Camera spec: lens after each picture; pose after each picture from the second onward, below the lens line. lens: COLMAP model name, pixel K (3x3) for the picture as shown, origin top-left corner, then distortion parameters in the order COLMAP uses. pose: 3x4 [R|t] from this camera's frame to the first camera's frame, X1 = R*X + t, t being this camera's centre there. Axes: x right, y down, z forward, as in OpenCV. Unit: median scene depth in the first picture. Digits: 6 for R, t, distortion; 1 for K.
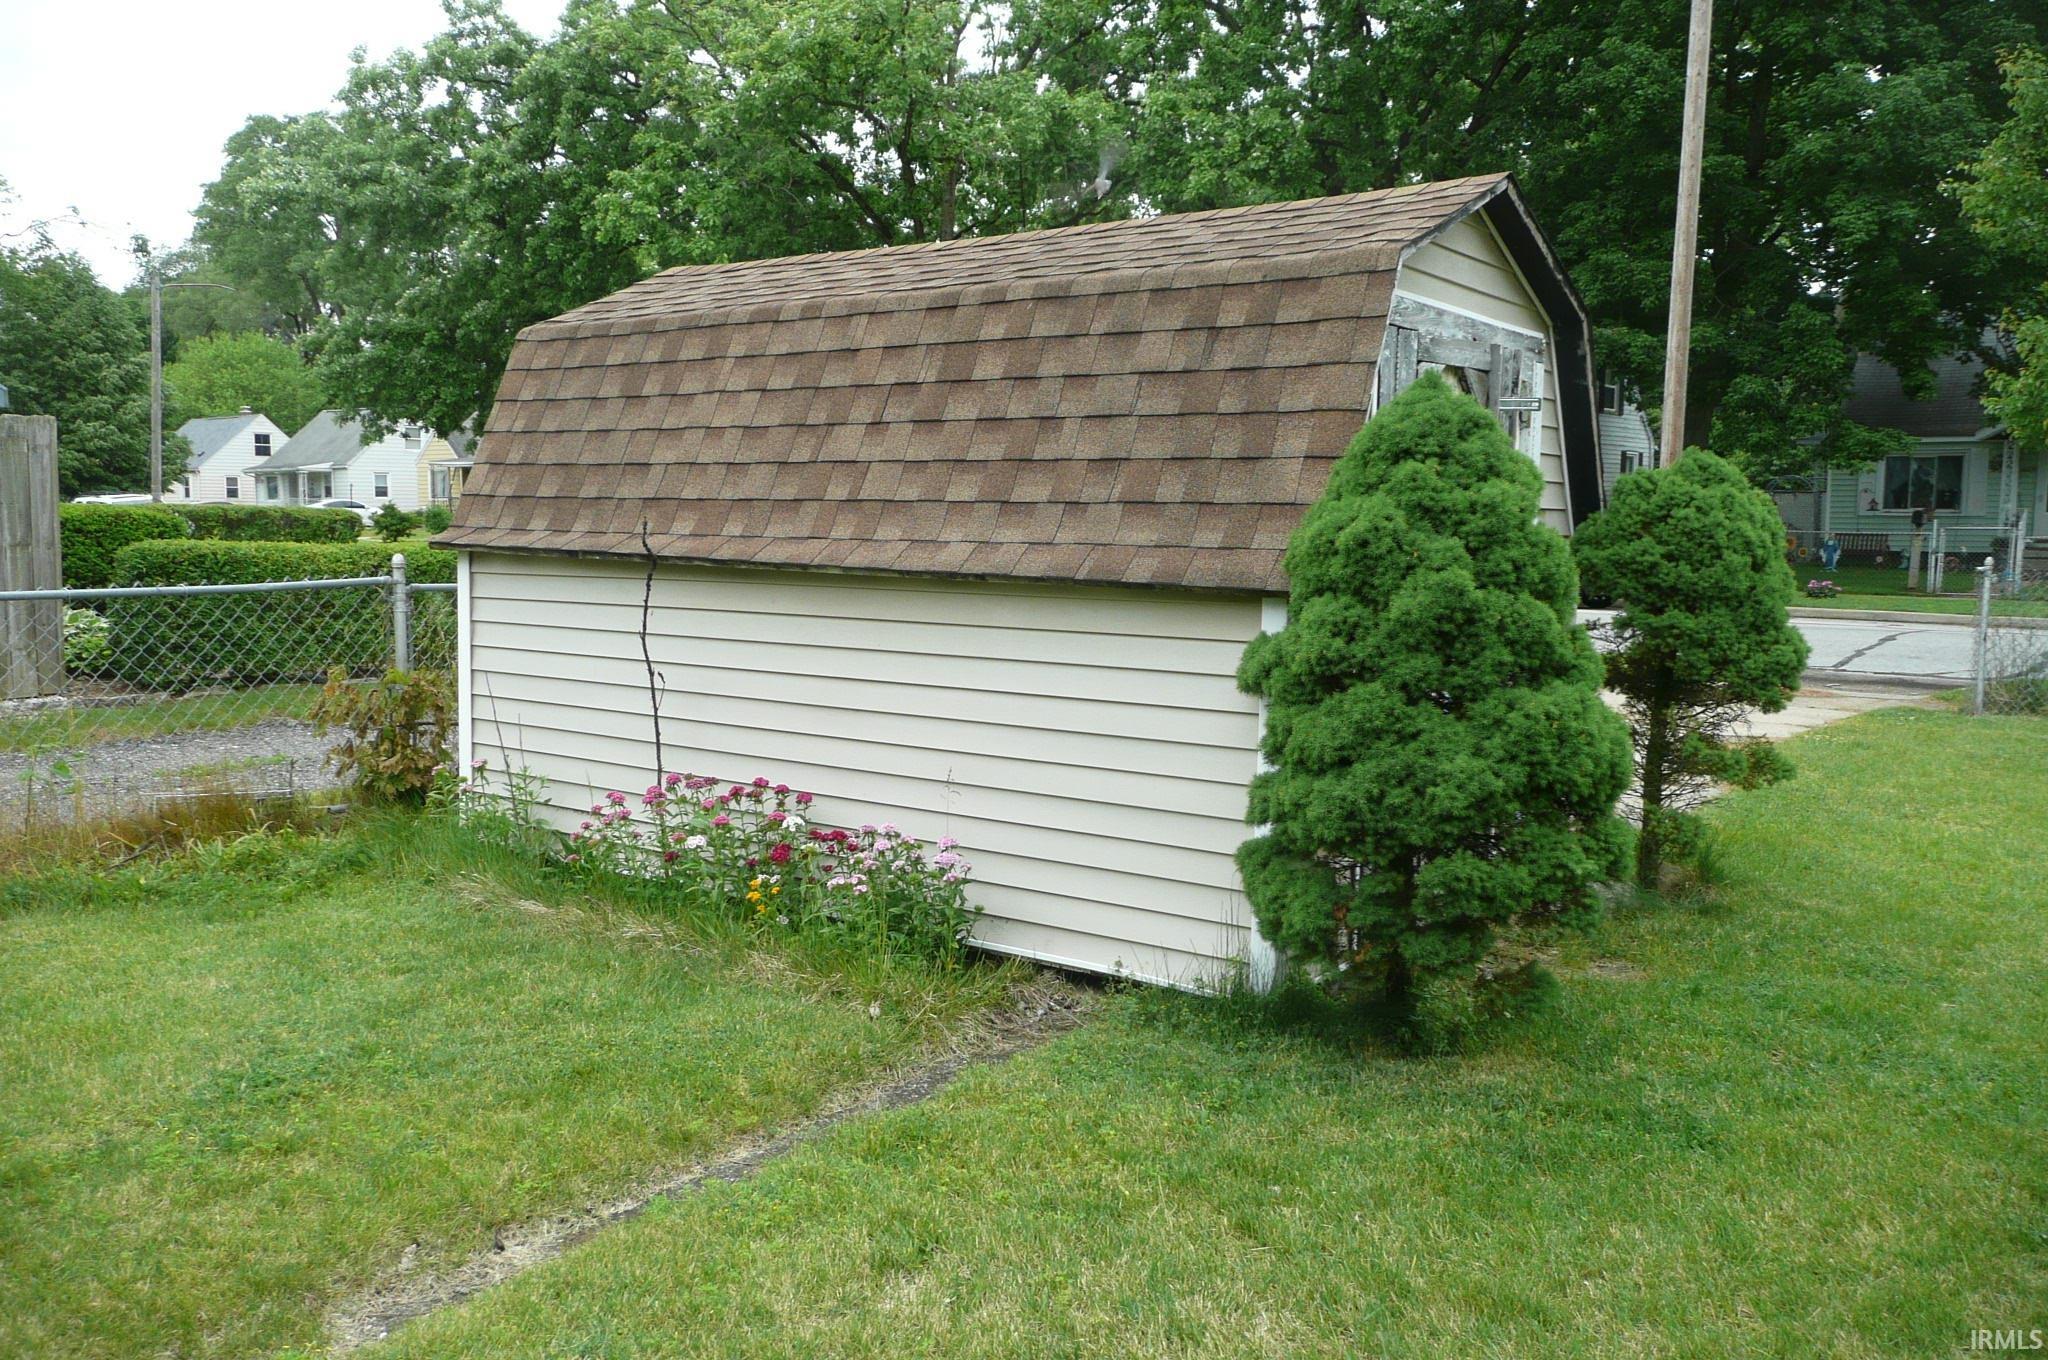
lens RADIAL K [[1656.6, 0, 1011.3], [0, 1656.6, 673.2], [0, 0, 1]] dist [-0.029708, 0.020710]
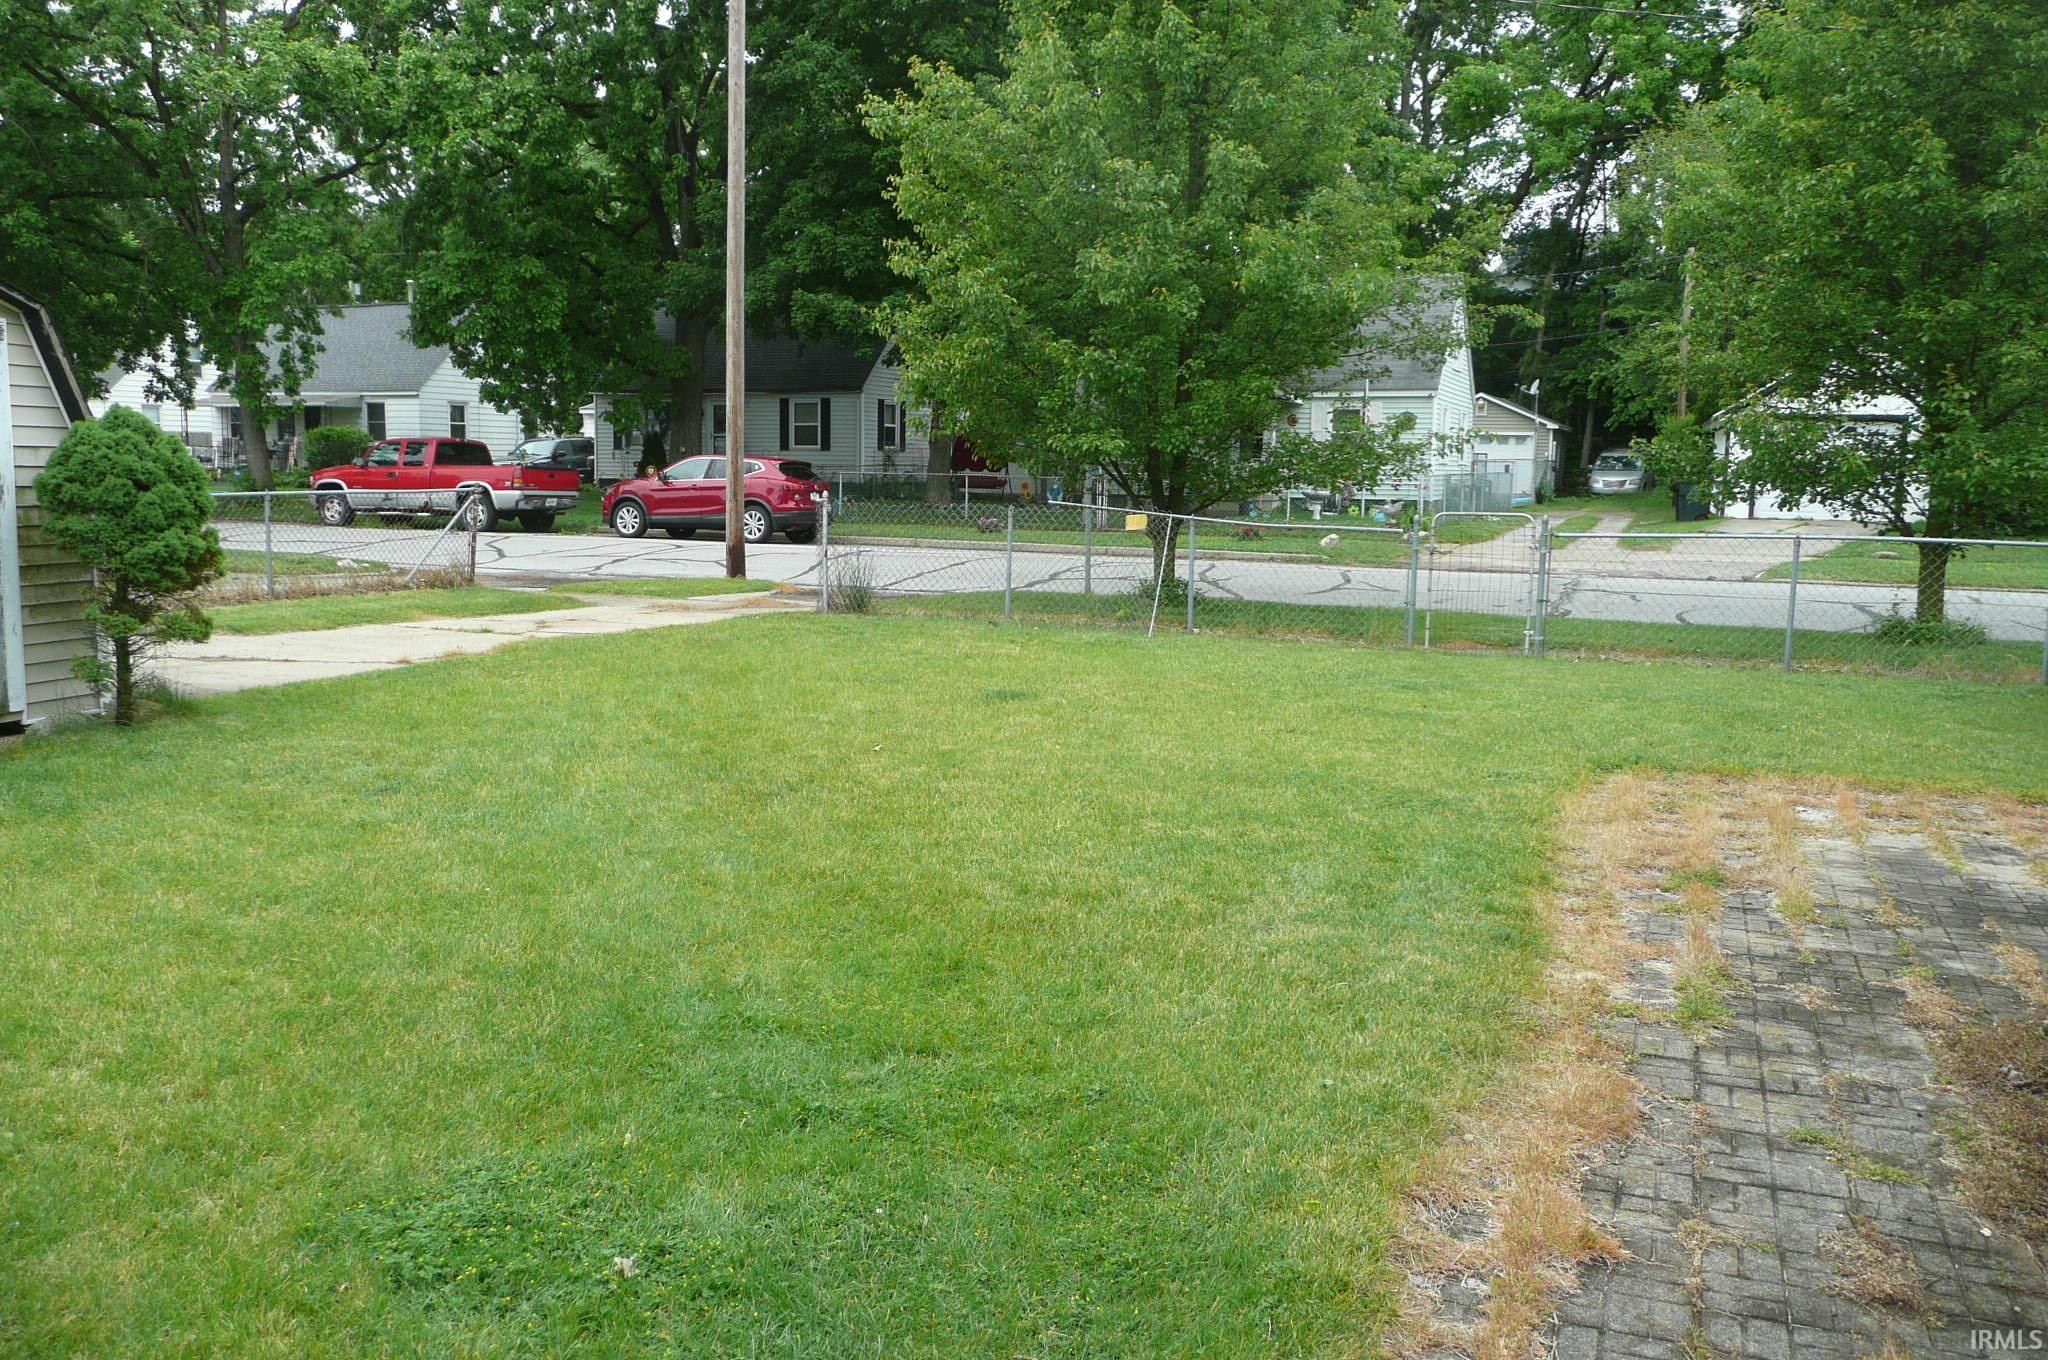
lens RADIAL K [[1656.6, 0, 1011.3], [0, 1656.6, 673.2], [0, 0, 1]] dist [-0.029708, 0.020710]
pose [[0.970881, -0.011358, 0.239294, 0.205440], [0.002275, 0.999268, 0.038200, 0.010836], [-0.239552, -0.036543, 0.970196, -0.143825]]
